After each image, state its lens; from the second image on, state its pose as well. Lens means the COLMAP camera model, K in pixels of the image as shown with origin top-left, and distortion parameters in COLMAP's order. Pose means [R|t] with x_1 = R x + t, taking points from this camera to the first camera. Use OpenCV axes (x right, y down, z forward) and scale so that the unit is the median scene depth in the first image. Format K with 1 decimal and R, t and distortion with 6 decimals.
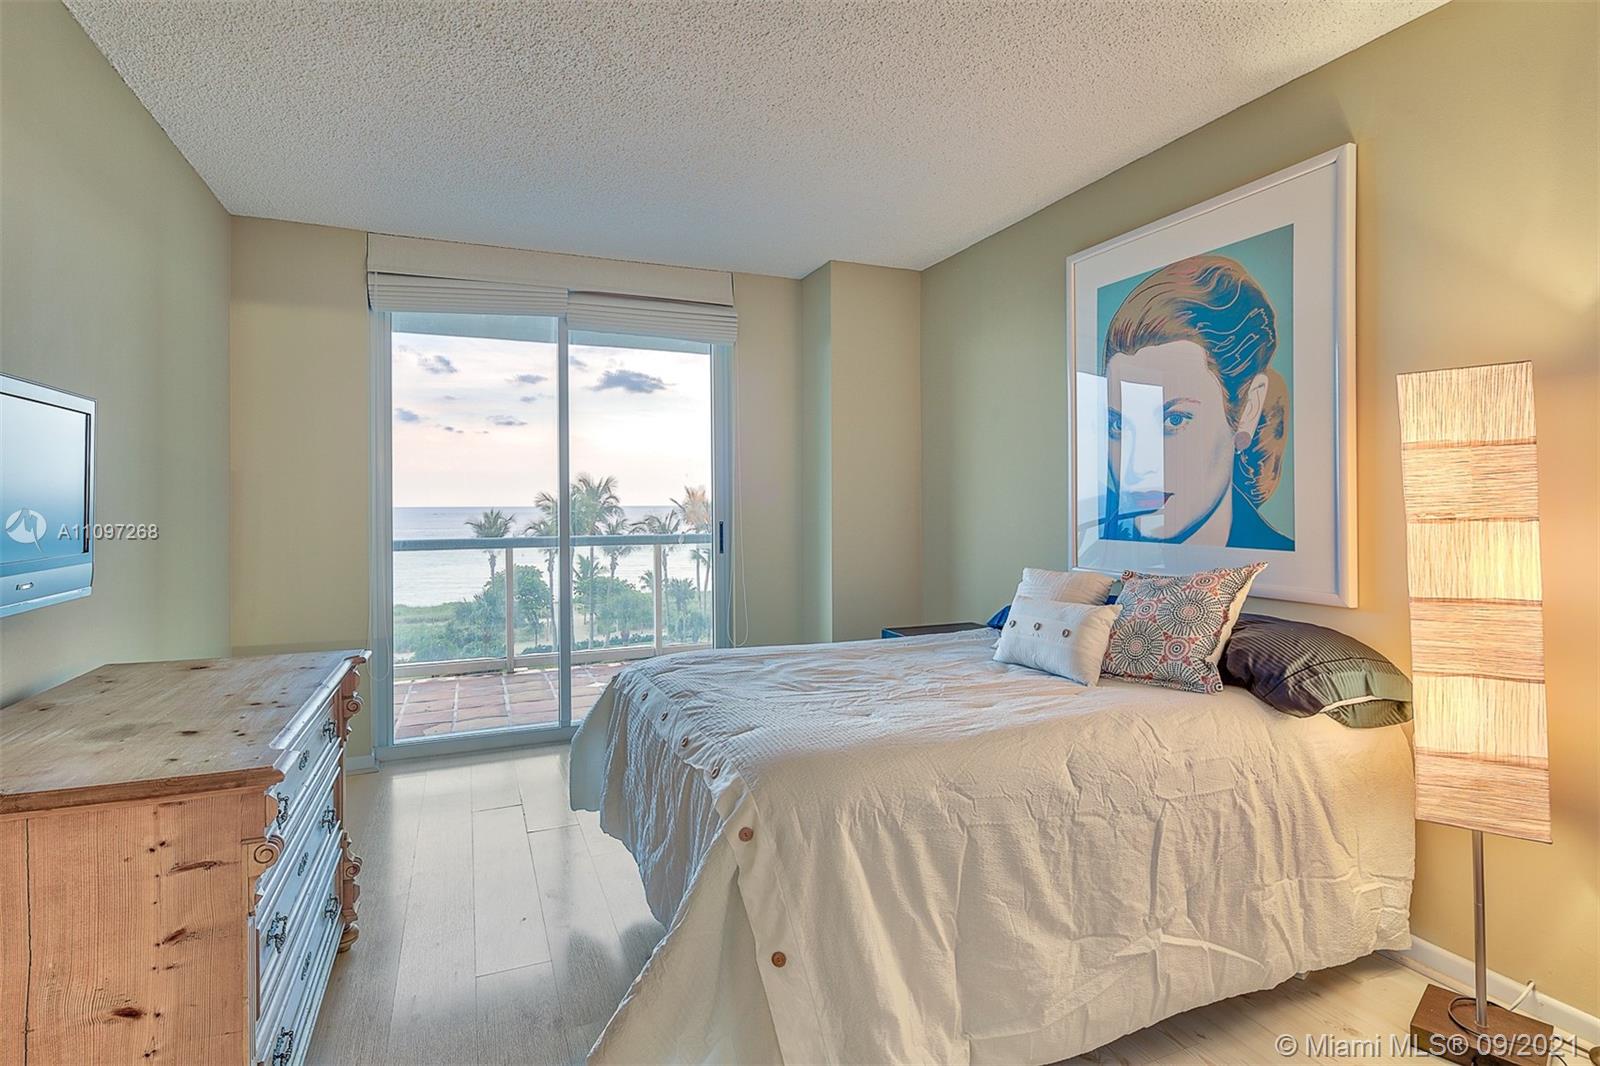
lens RADIAL K [[775.8, 0, 800.3], [0, 775.8, 509.6], [0, 0, 1]] dist [-0.002242, -0.001072]
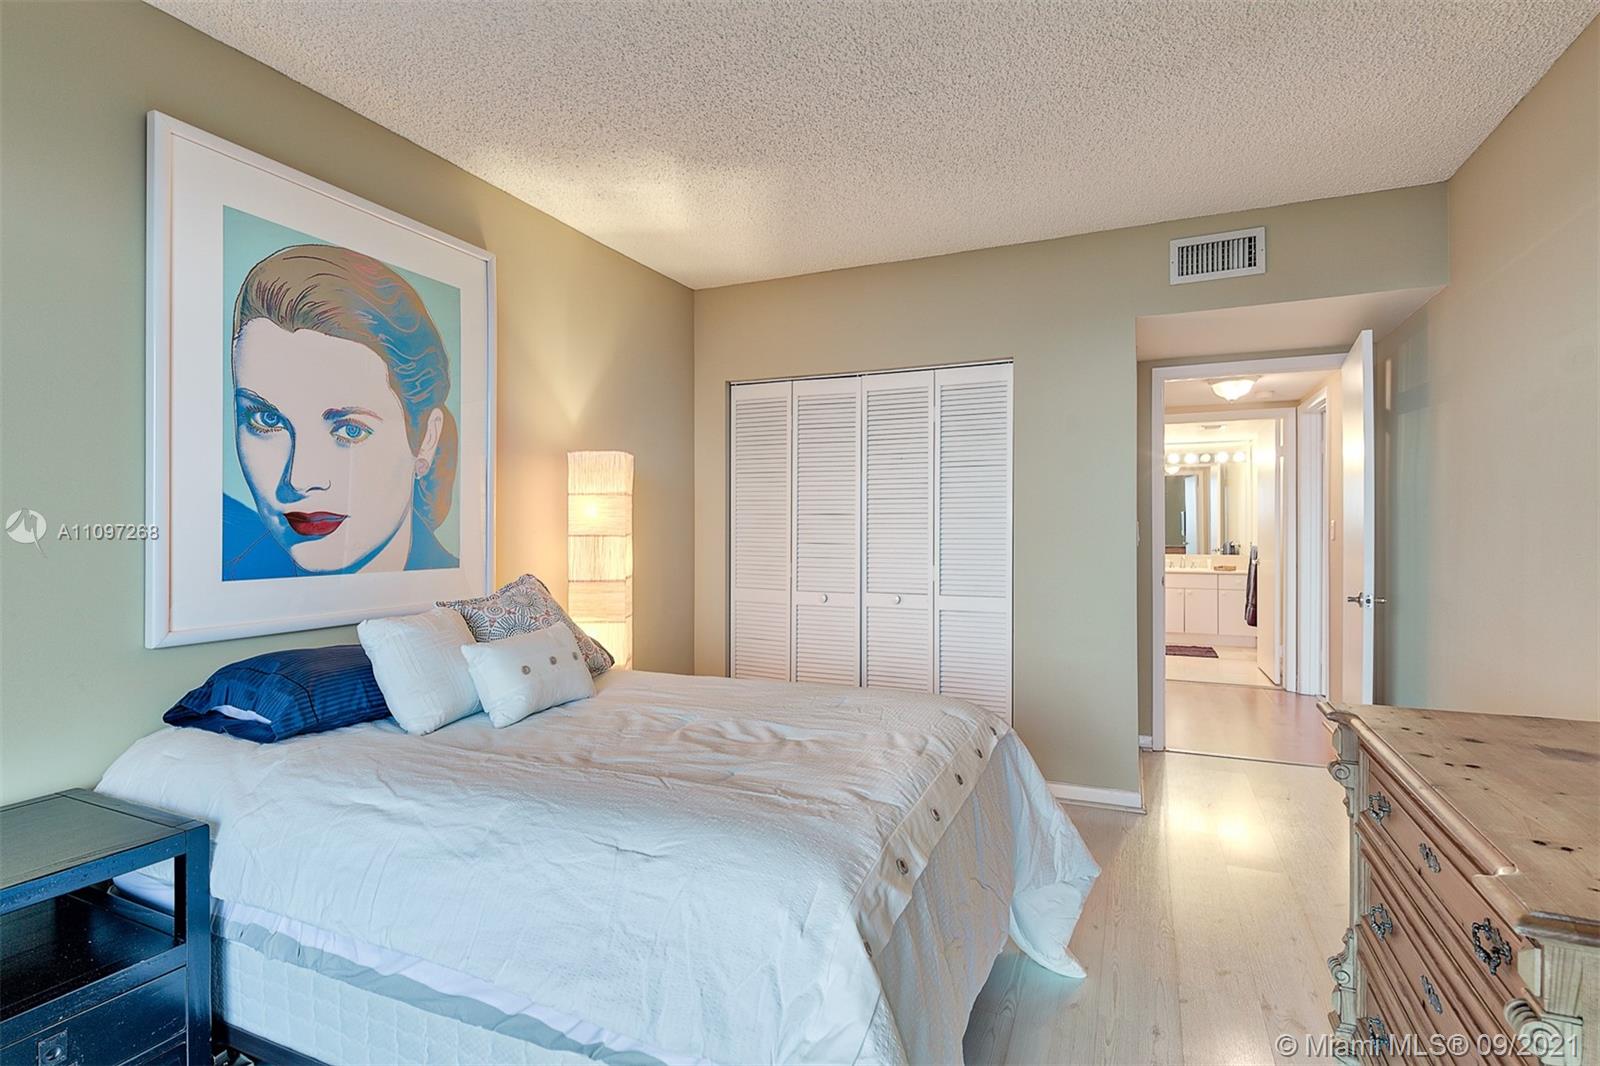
lens RADIAL K [[775.8, 0, 800.3], [0, 775.8, 509.6], [0, 0, 1]] dist [-0.002242, -0.001072]
pose [[-0.685077, 0.020008, 0.728196, -0.487122], [0.010035, 0.999787, -0.018029, -0.007054], [-0.728402, -0.005043, -0.685132, 1.221082]]
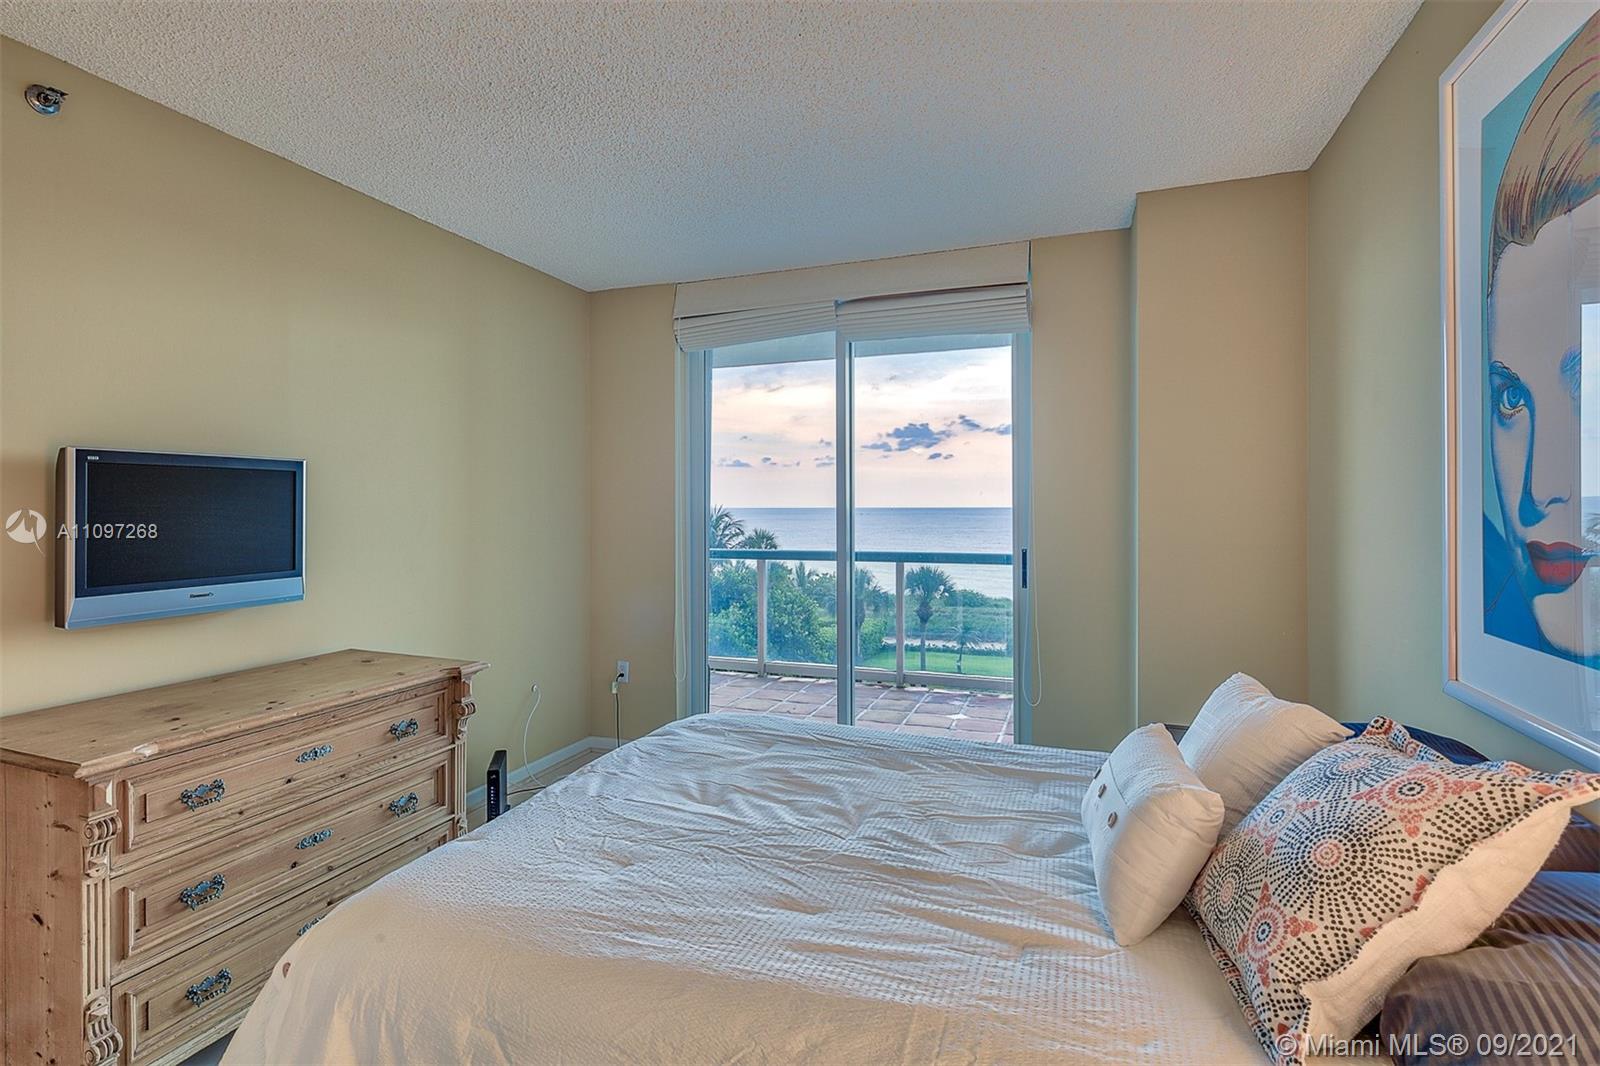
lens RADIAL K [[775.8, 0, 800.3], [0, 775.8, 509.6], [0, 0, 1]] dist [-0.002242, -0.001072]
pose [[0.725323, 0.006632, -0.688377, 0.456001], [-0.006379, 0.999975, 0.002912, -0.042520], [0.688379, 0.002279, 0.725347, 0.391026]]
